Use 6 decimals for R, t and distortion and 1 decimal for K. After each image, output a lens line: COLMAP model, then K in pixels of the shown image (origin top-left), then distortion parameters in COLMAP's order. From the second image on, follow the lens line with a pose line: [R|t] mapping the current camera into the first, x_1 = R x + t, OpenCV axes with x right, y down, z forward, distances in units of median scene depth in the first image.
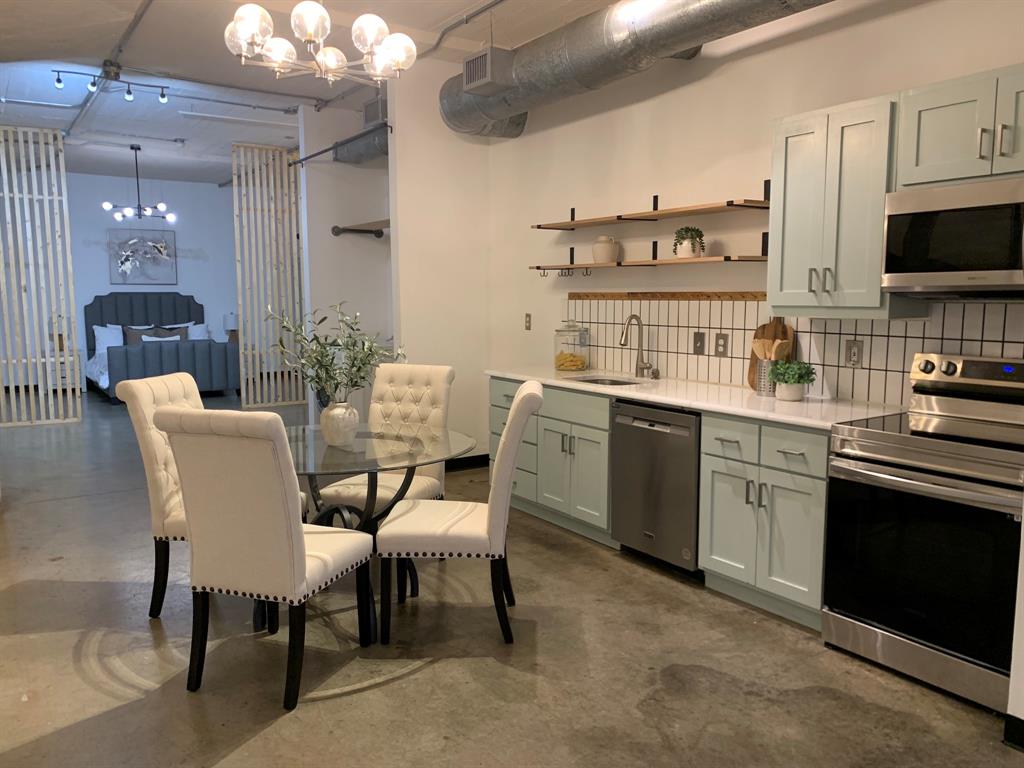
lens RADIAL K [[778.3, 0, 514.1], [0, 778.3, 388.3], [0, 0, 1]] dist [0.053234, -0.072889]
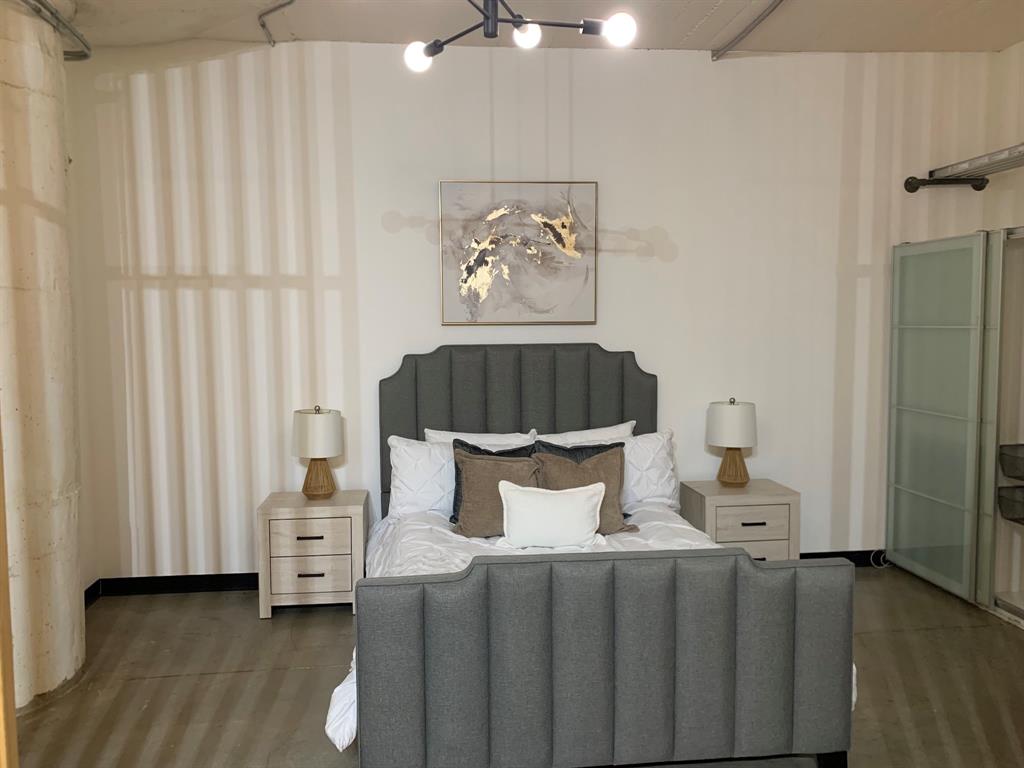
lens RADIAL K [[778.3, 0, 504.0], [0, 778.3, 383.9], [0, 0, 1]] dist [0.053234, -0.072889]
pose [[0.885534, 0.030070, -0.463600, -0.310086], [-0.047153, 0.998567, -0.025299, -0.096579], [0.462175, 0.044263, 0.885683, 0.683375]]
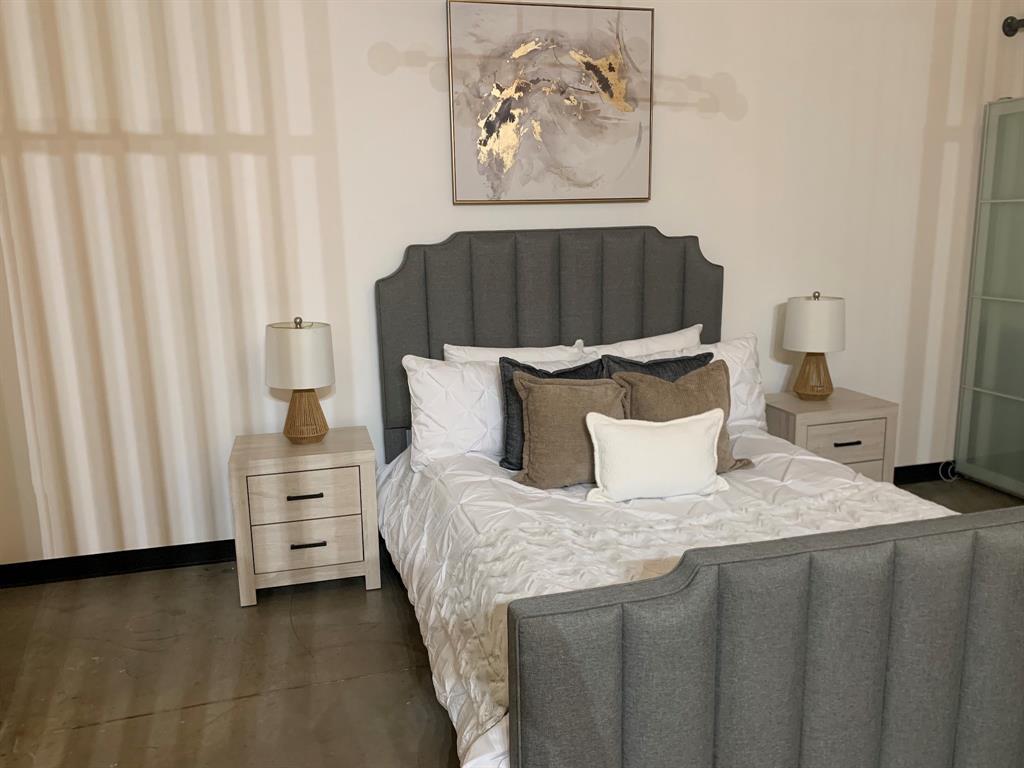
lens RADIAL K [[778.3, 0, 502.1], [0, 778.3, 381.9], [0, 0, 1]] dist [0.053234, -0.072889]
pose [[0.944527, 0.044841, -0.325360, -0.406247], [-0.017015, 0.995987, 0.087870, -0.094063], [0.327994, -0.077459, 0.941499, 0.739400]]
